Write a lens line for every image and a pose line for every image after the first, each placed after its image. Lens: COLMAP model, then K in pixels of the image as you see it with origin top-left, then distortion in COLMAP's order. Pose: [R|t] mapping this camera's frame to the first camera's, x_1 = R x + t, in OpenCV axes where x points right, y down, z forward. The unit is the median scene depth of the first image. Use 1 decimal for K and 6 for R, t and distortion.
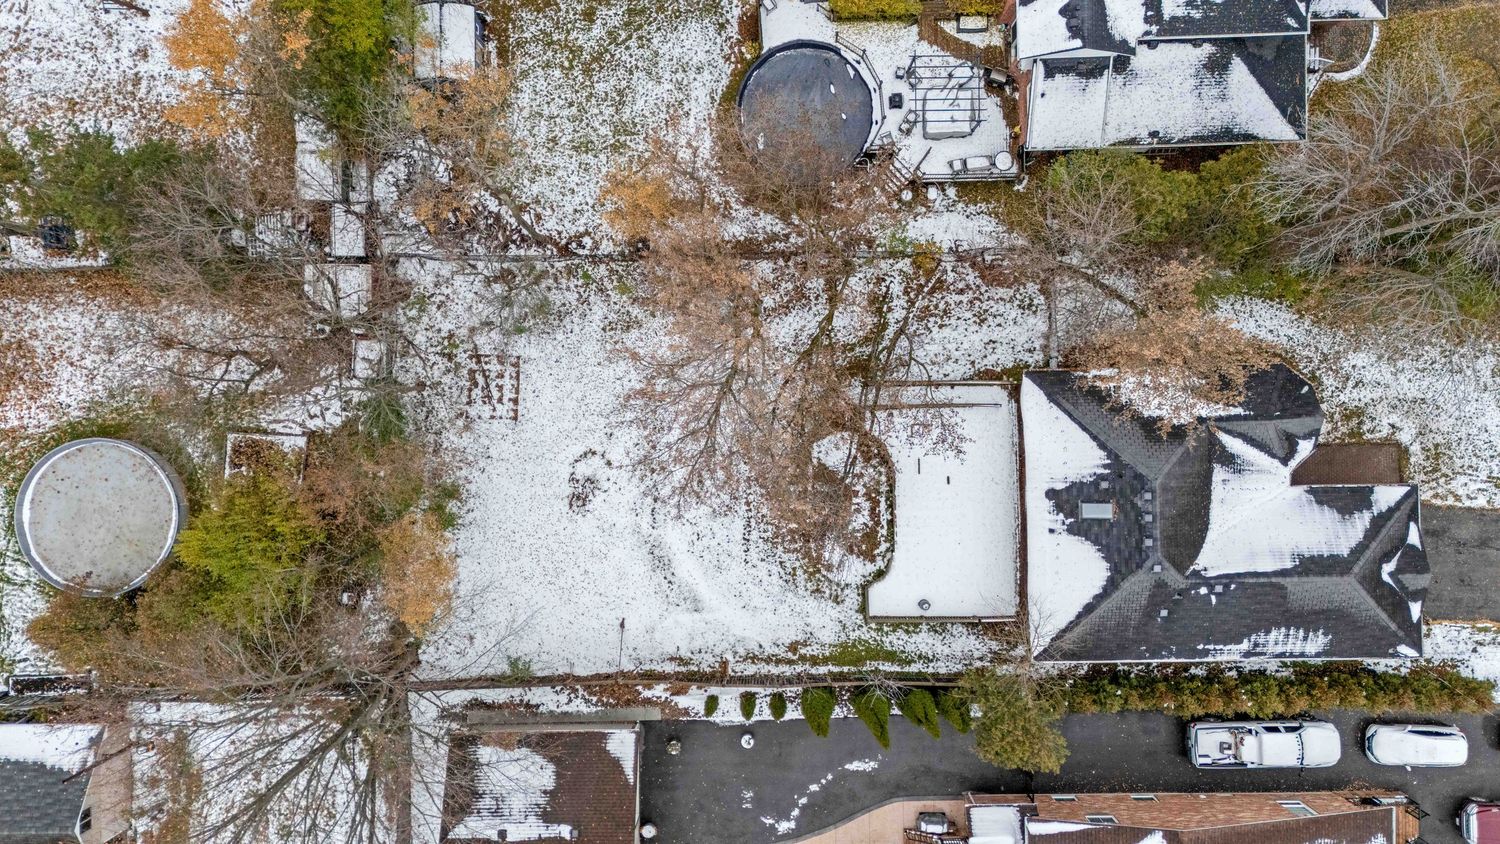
lens RADIAL K [[1081.9, 0, 751.0], [0, 1081.9, 419.8], [0, 0, 1]] dist [0.100477, -0.112113]
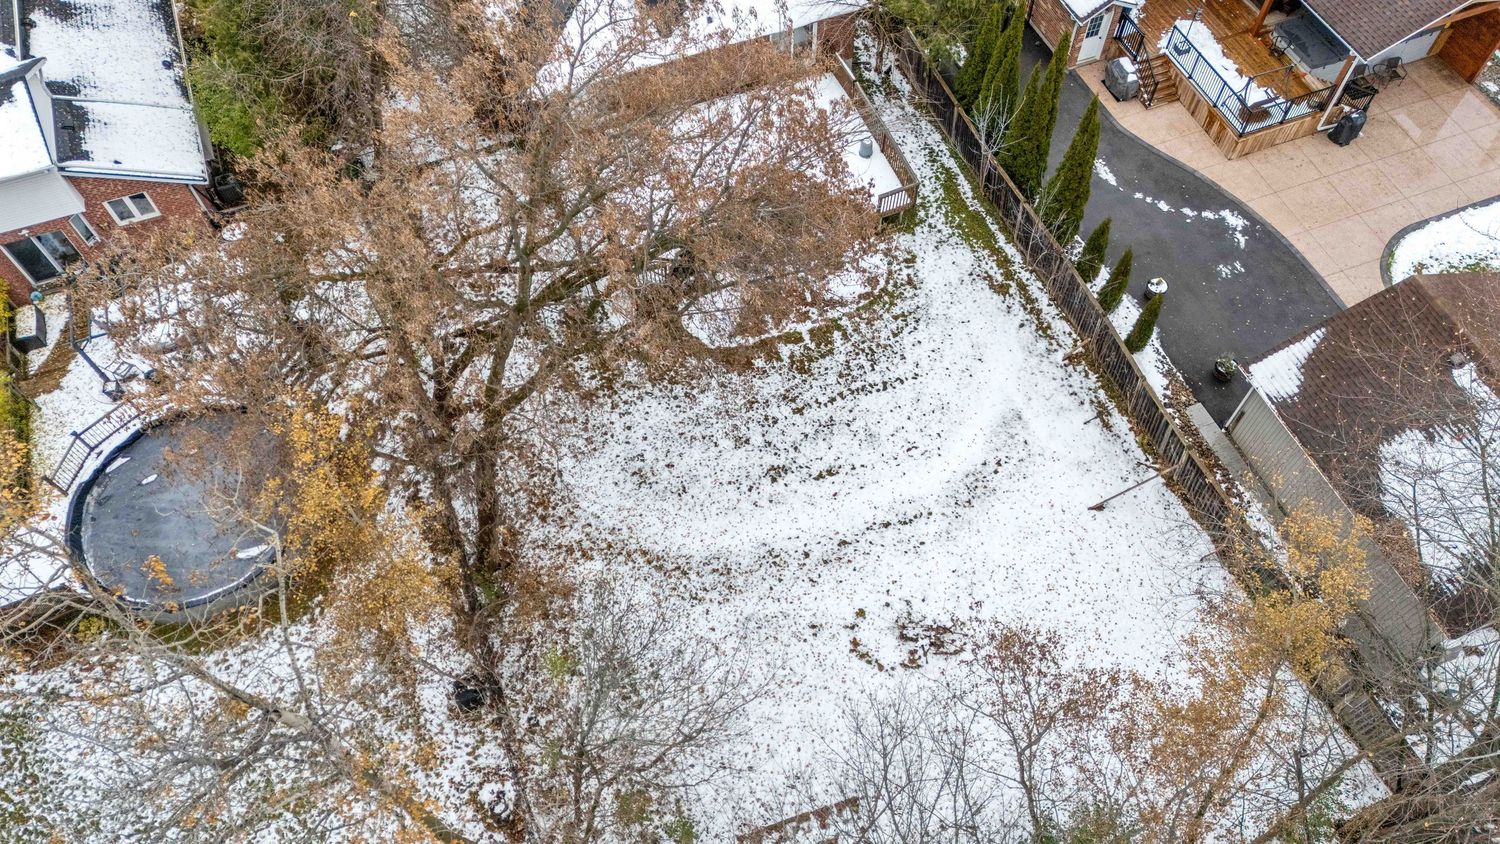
lens RADIAL K [[1087.7, 0, 750.0], [0, 1087.7, 422.0], [0, 0, 1]] dist [0.075562, -0.063409]
pose [[-0.346024, -0.787151, 0.510549, -0.326538], [0.937962, -0.303117, 0.168365, -0.081207], [0.022228, 0.537134, 0.843204, 0.461189]]
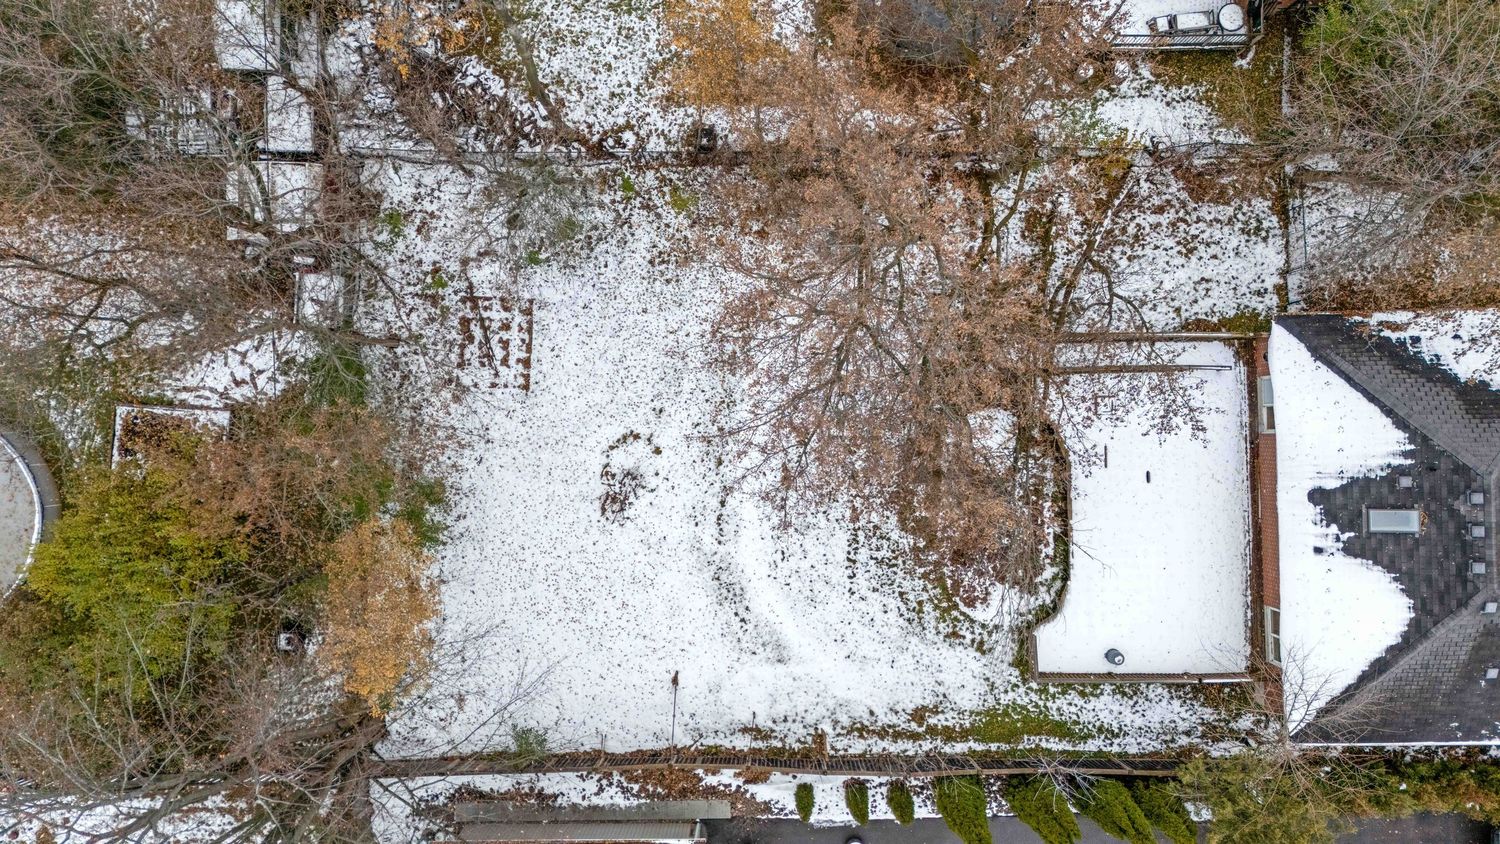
lens RADIAL K [[1095.6, 0, 753.4], [0, 1095.6, 417.7], [0, 0, 1]] dist [0.095488, -0.101882]
pose [[0.999985, 0.004835, 0.002753, -0.070957], [-0.004785, 0.999828, -0.017909, 0.031002], [-0.002839, 0.017896, 0.999836, 0.284894]]
